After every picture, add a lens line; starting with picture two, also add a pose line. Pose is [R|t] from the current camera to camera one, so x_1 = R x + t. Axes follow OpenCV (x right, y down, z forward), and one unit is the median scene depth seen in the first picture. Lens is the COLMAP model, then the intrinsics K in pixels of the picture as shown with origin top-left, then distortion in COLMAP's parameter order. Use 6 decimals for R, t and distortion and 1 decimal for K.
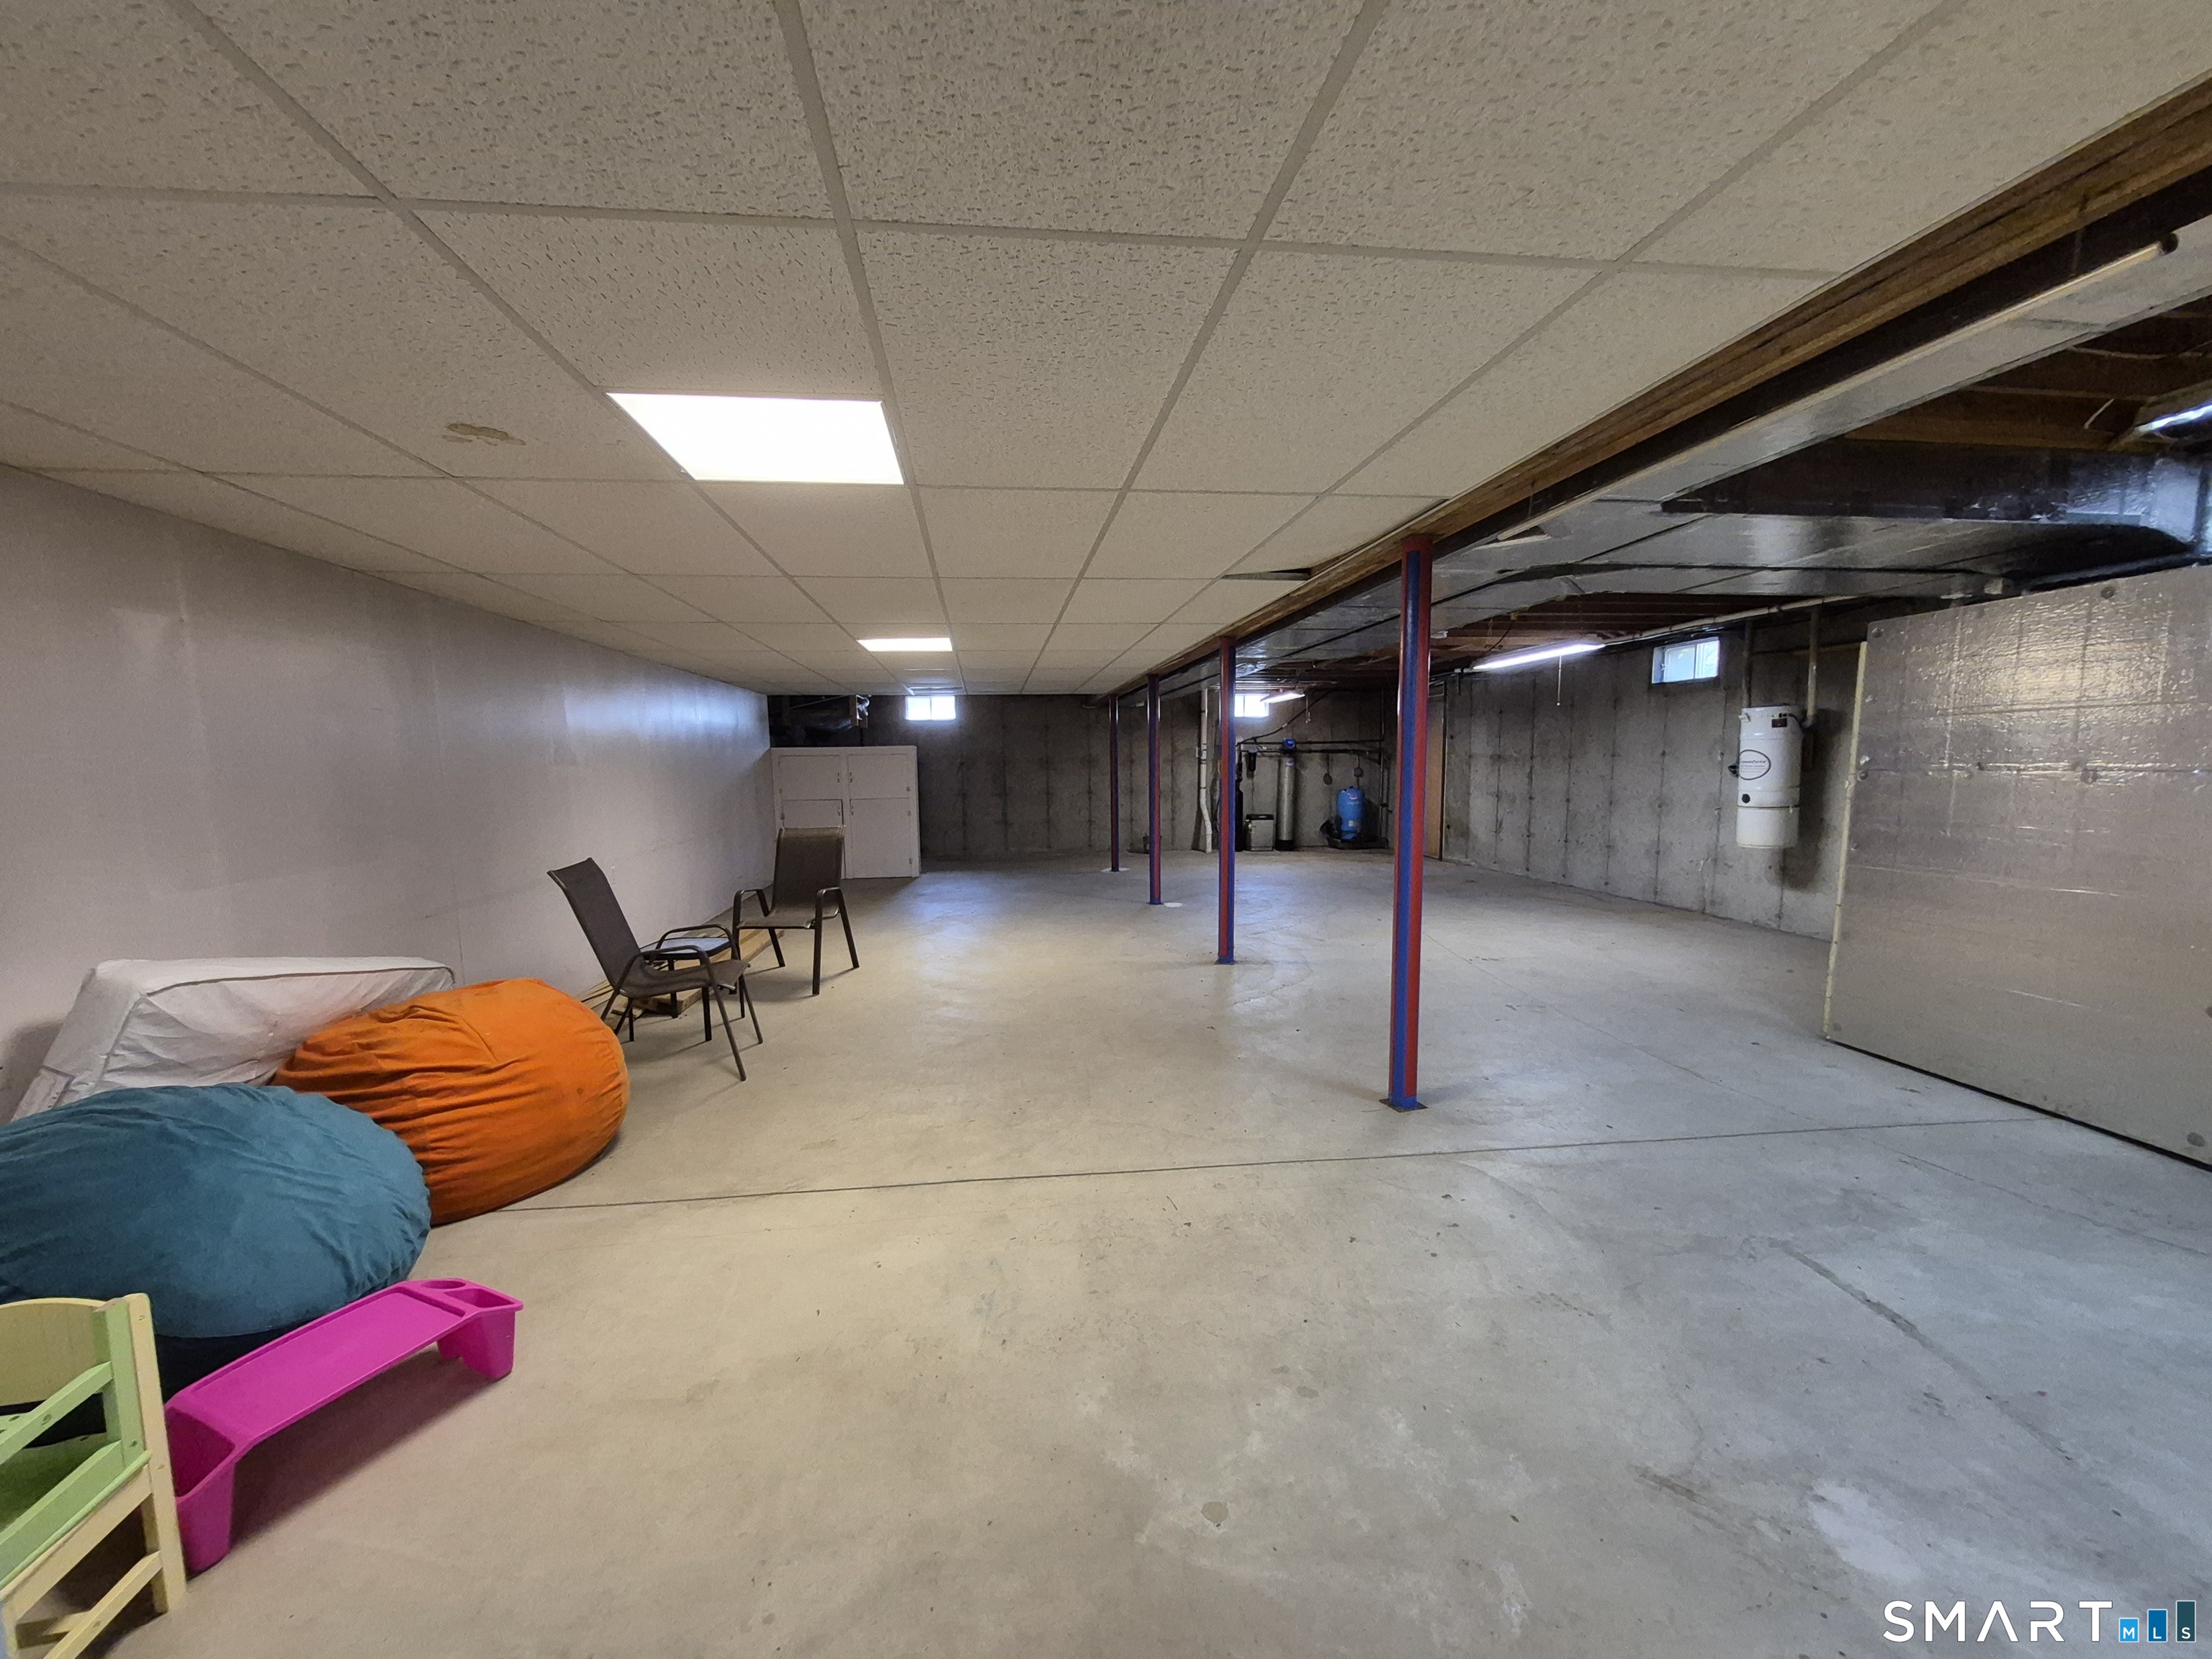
lens RADIAL K [[872.1, 0, 1084.2], [0, 872.1, 842.9], [0, 0, 1]] dist [0.000792, 0.000692]
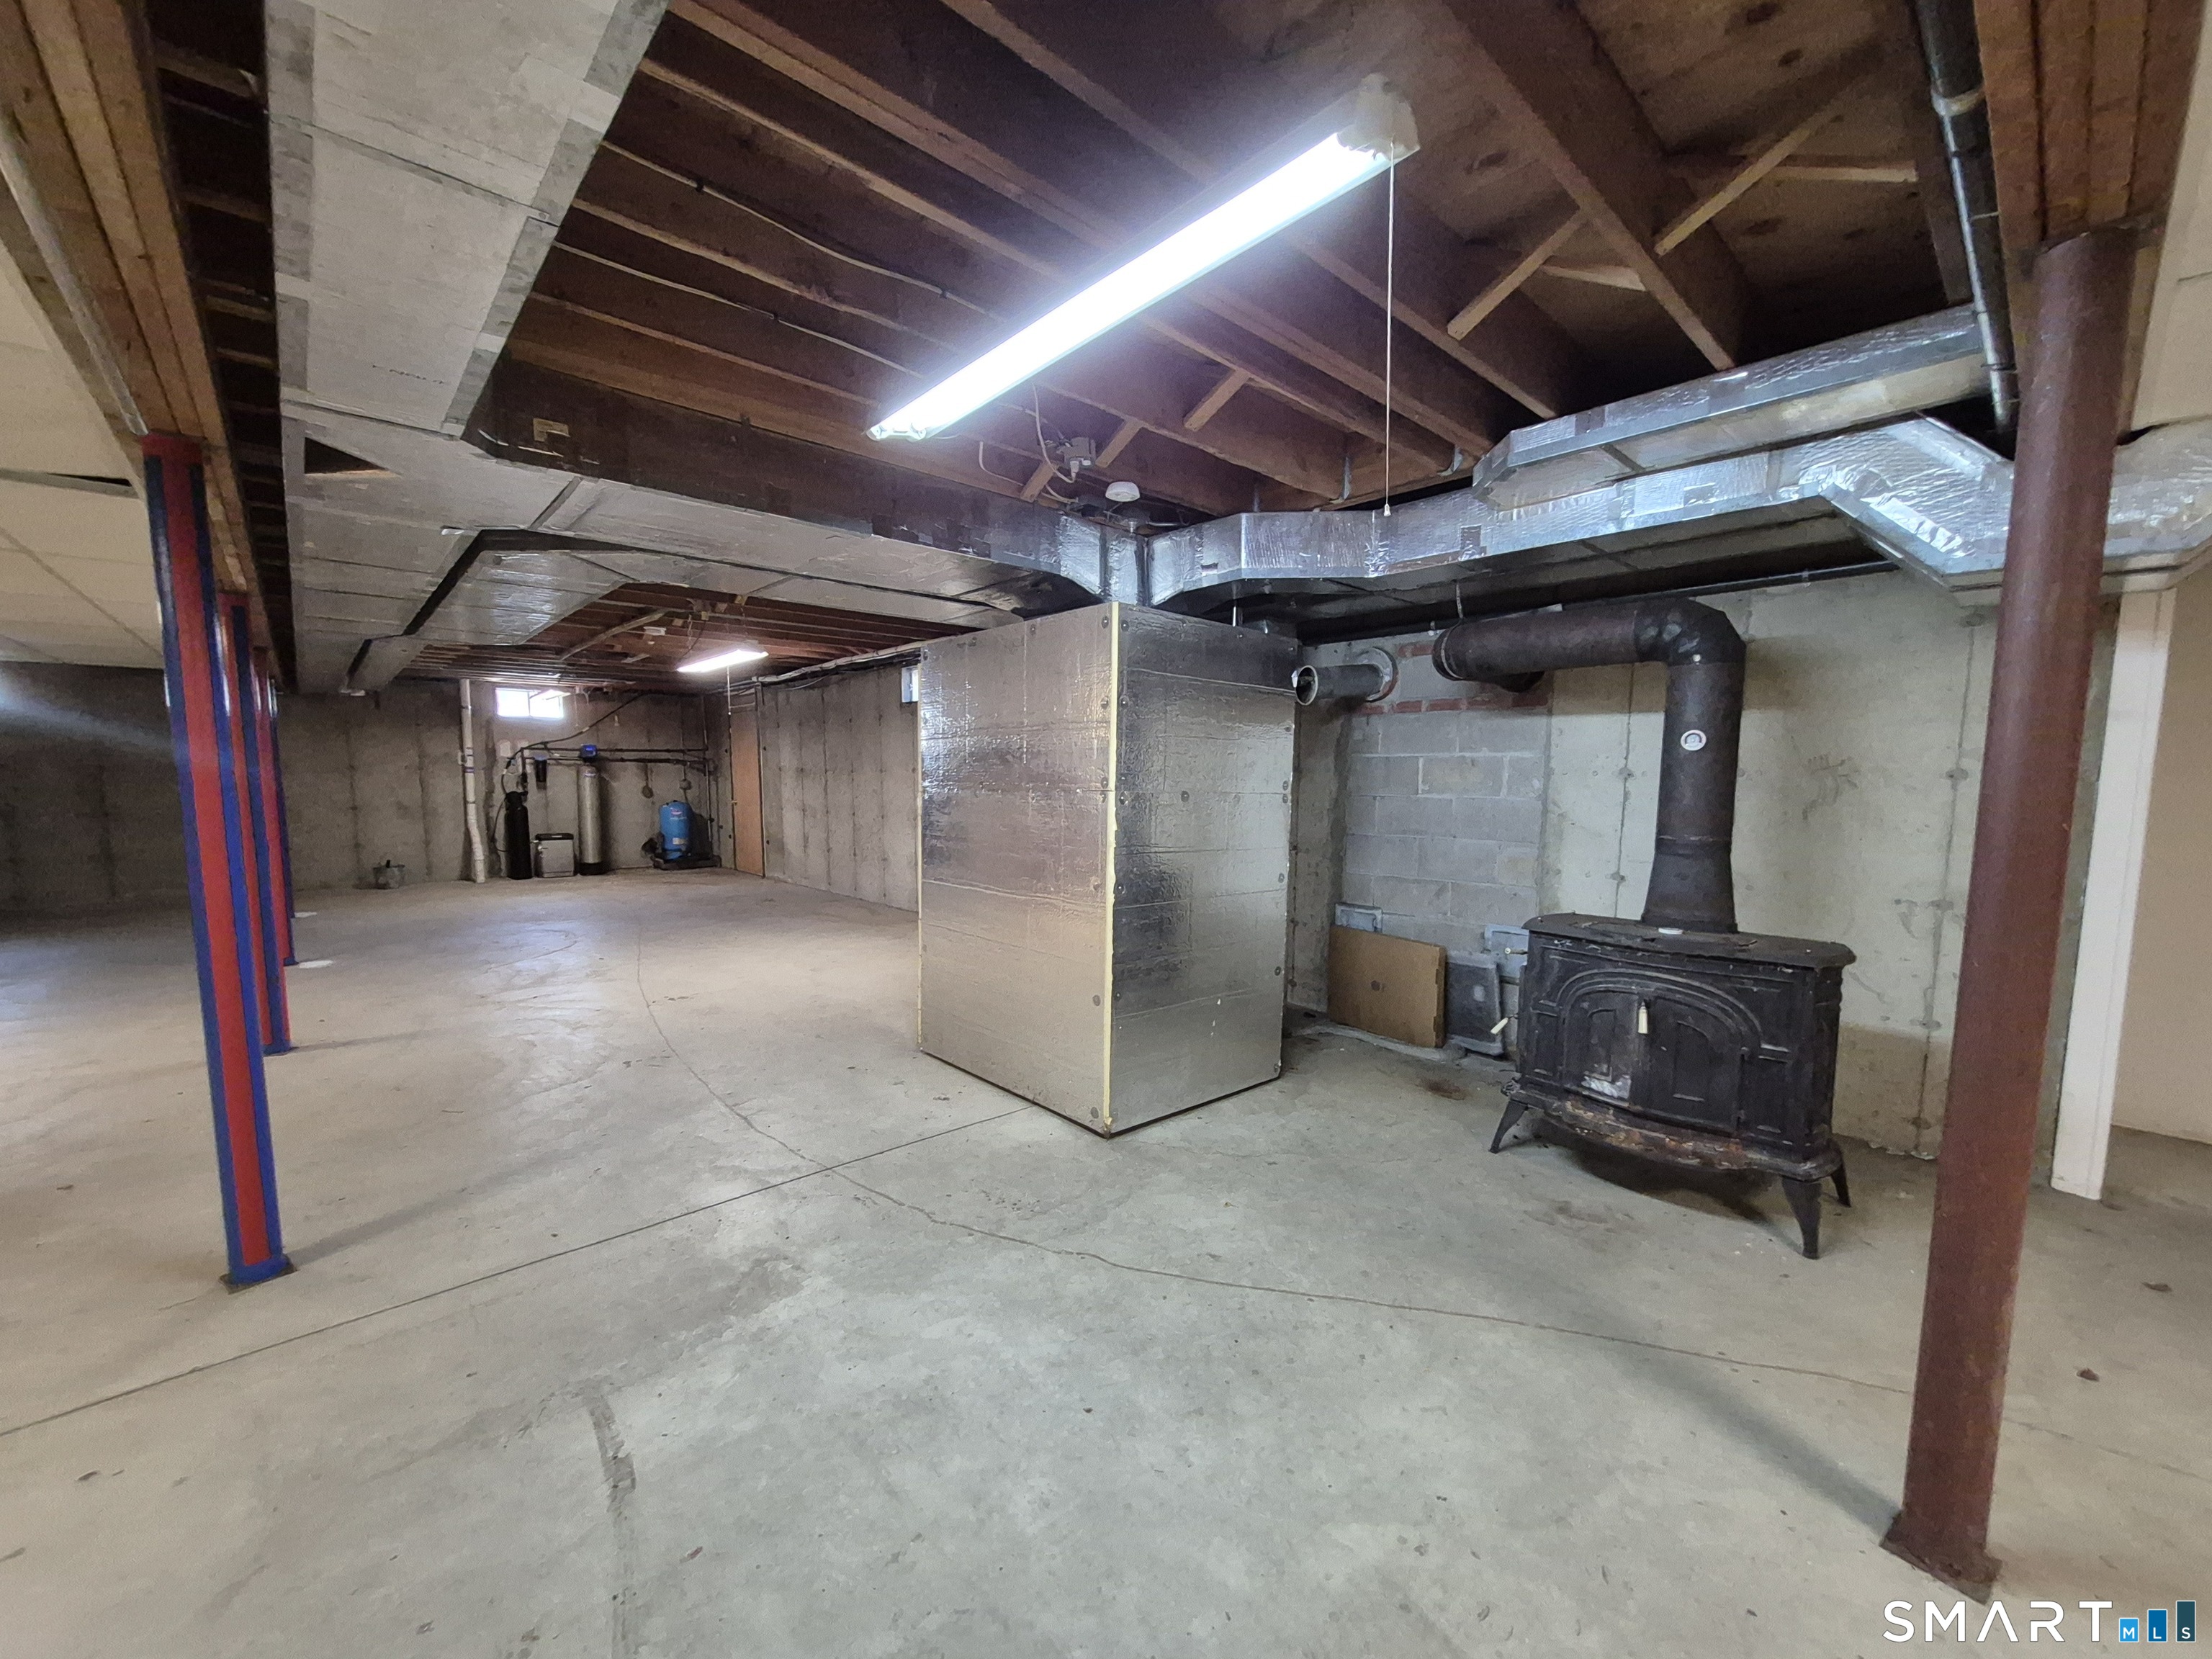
lens RADIAL K [[862.7, 0, 1097.7], [0, 862.7, 855.7], [0, 0, 1]] dist [0.002268, 0.000241]
pose [[0.812792, -0.042236, 0.581021, 0.202175], [0.040536, 0.999051, 0.015918, -0.005077], [-0.581142, 0.010614, 0.813733, 0.023106]]
